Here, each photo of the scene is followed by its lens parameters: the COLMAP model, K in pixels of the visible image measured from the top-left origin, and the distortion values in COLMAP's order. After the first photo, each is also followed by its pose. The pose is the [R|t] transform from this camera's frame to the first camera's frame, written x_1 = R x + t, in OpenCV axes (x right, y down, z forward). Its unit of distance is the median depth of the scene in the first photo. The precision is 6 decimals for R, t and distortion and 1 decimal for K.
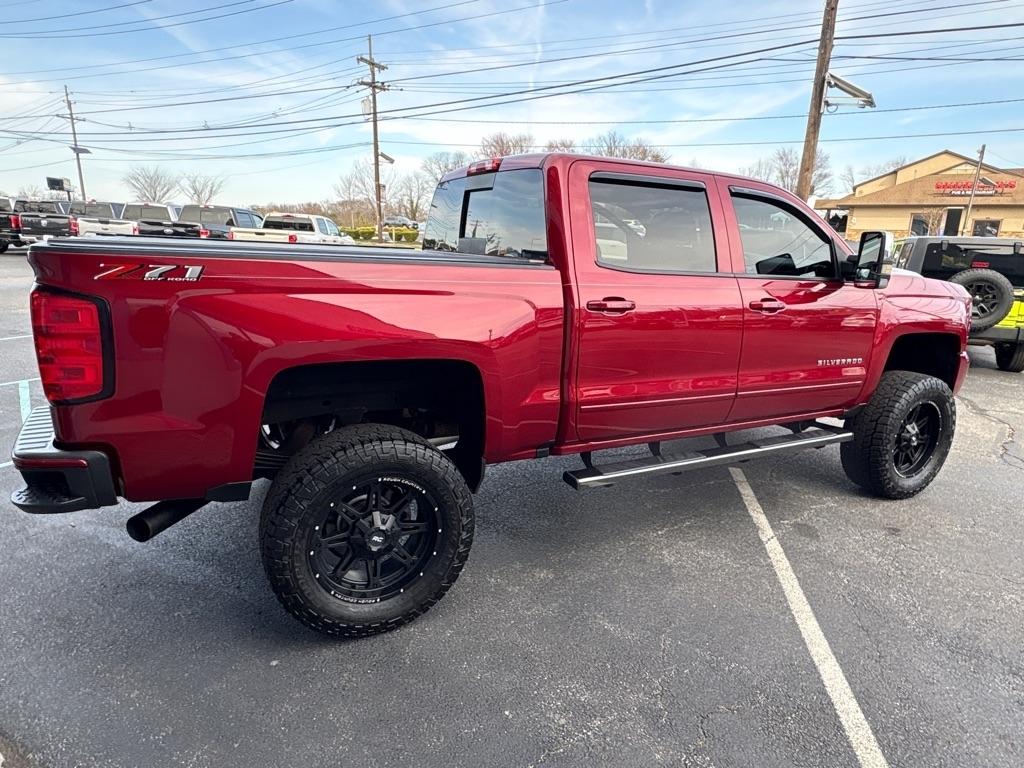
lens RADIAL K [[681.8, 0, 593.3], [0, 681.8, 381.5], [0, 0, 1]] dist [0.000742, -0.003237]
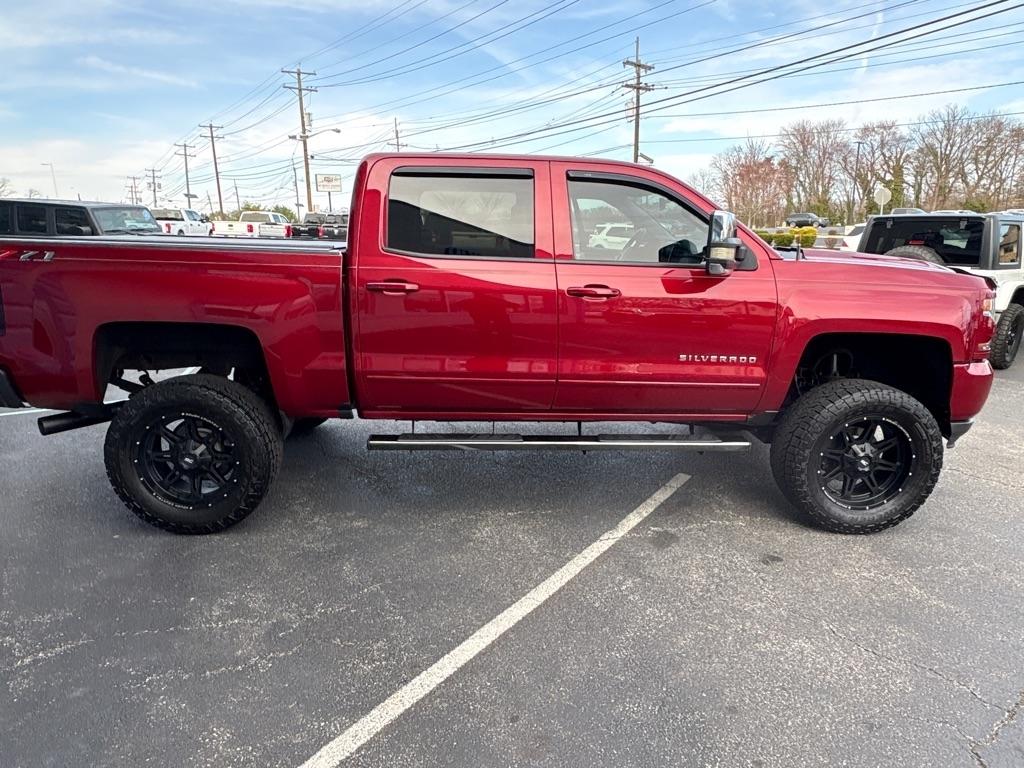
lens RADIAL K [[734.1, 0, 562.6], [0, 734.1, 383.6], [0, 0, 1]] dist [-0.003810, -0.007019]
pose [[0.879773, 0.070309, -0.470166, 0.118141], [-0.076652, 0.997042, 0.005668, 0.002568], [0.469174, 0.031053, 0.882560, 0.011003]]
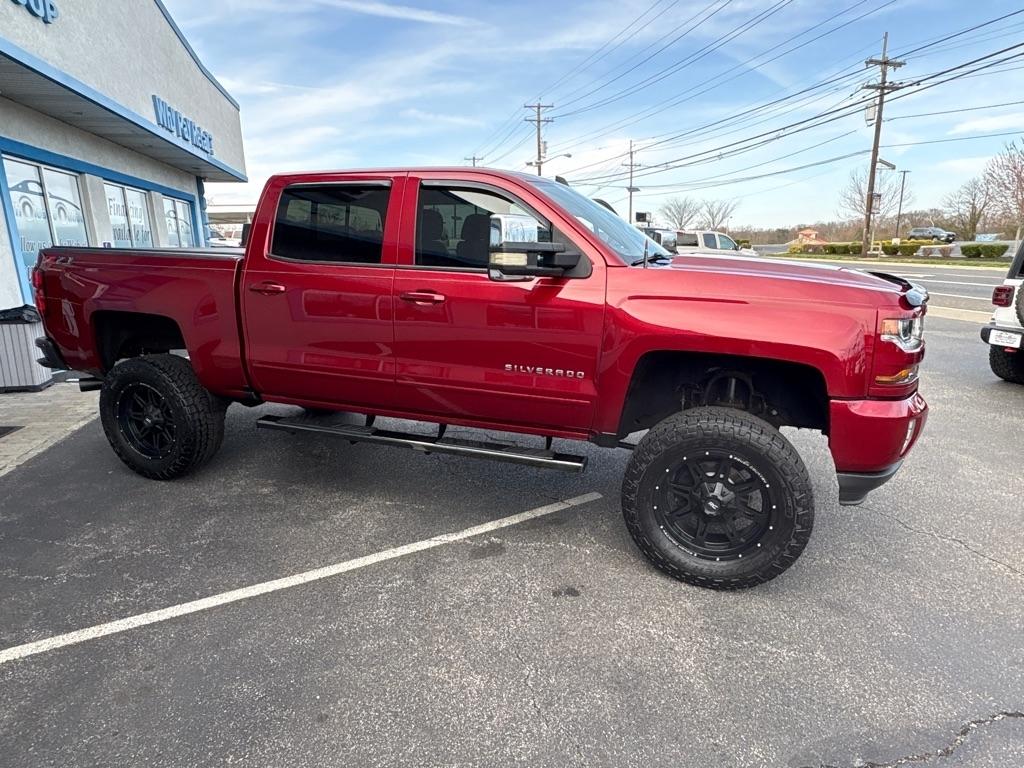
lens RADIAL K [[692.4, 0, 512.0], [0, 692.4, 384.0], [0, 0, 1]] dist [-0.001869, 0.002146]
pose [[0.579436, 0.125900, -0.805235, 0.191332], [-0.148477, 0.987770, 0.047598, -0.008822], [0.801379, 0.091979, 0.591043, 0.085795]]
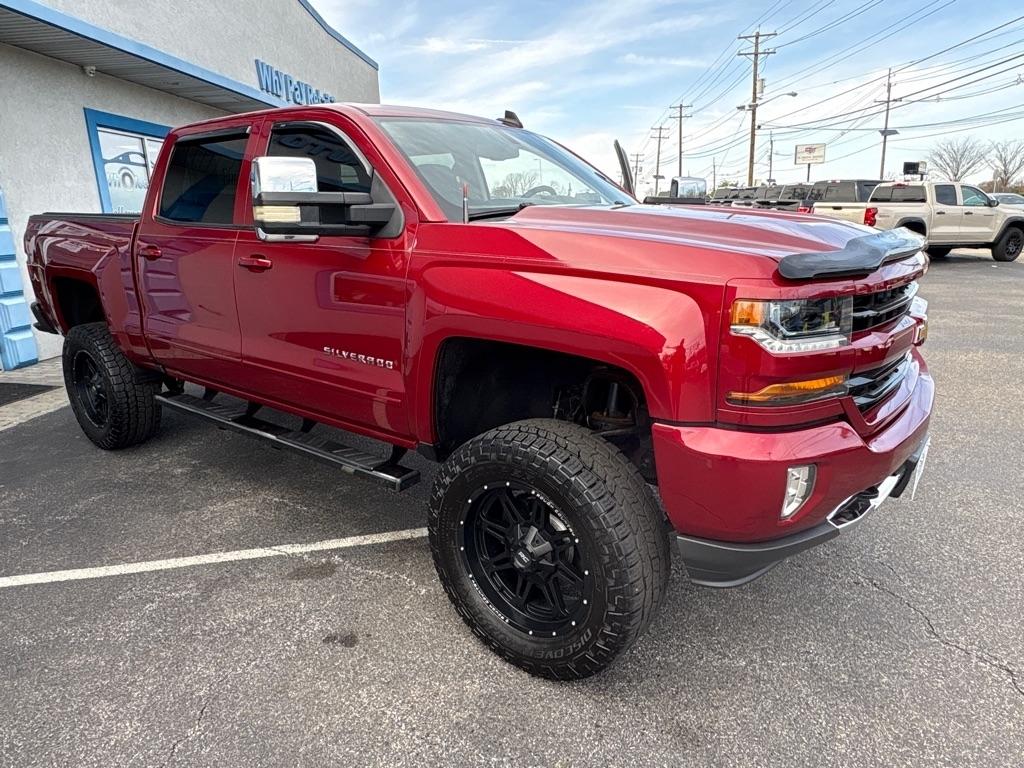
lens RADIAL K [[760.0, 0, 474.2], [0, 760.0, 387.5], [0, 0, 1]] dist [-0.002992, 0.001134]
pose [[0.246193, 0.176487, -0.953017, 0.204465], [-0.173634, 0.975405, 0.135778, -0.022314], [0.953541, 0.132049, 0.270782, 0.168961]]
